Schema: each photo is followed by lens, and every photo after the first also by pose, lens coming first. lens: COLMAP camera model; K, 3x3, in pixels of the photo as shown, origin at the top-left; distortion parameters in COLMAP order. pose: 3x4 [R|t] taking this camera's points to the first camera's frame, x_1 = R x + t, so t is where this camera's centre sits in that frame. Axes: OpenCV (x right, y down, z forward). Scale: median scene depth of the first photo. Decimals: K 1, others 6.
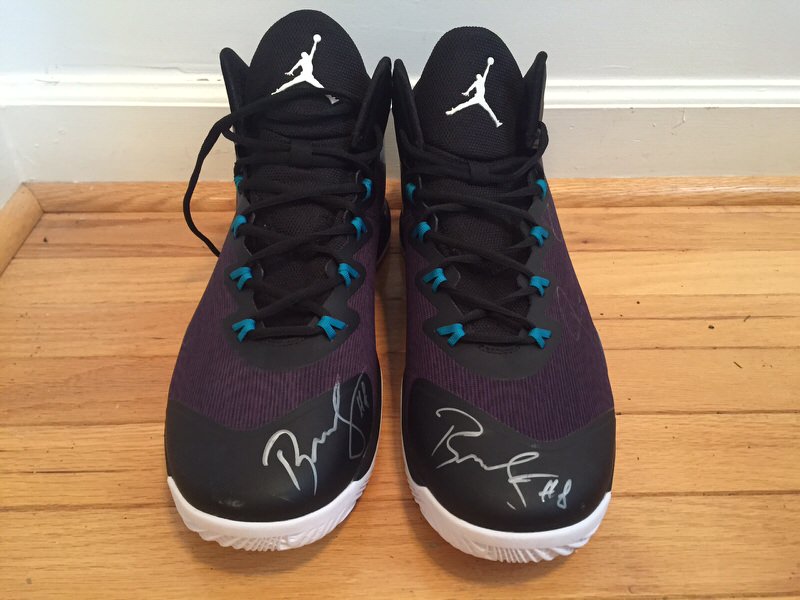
lens RADIAL K [[679.3, 0, 398.2], [0, 679.3, 297.4], [0, 0, 1]] dist [-0.000779, -0.051088]
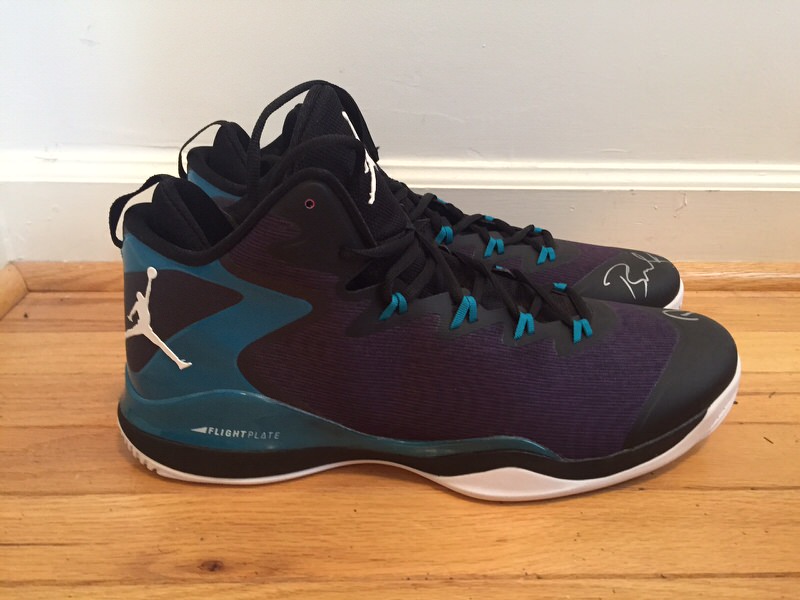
lens RADIAL K [[679.3, 0, 399.3], [0, 679.3, 300.7], [0, 0, 1]] dist [-0.000779, -0.051088]
pose [[0.999975, 0.006757, -0.002095, 0.008152], [-0.007043, 0.978660, -0.205367, 0.103009], [0.000662, 0.205377, 0.978683, 0.074583]]
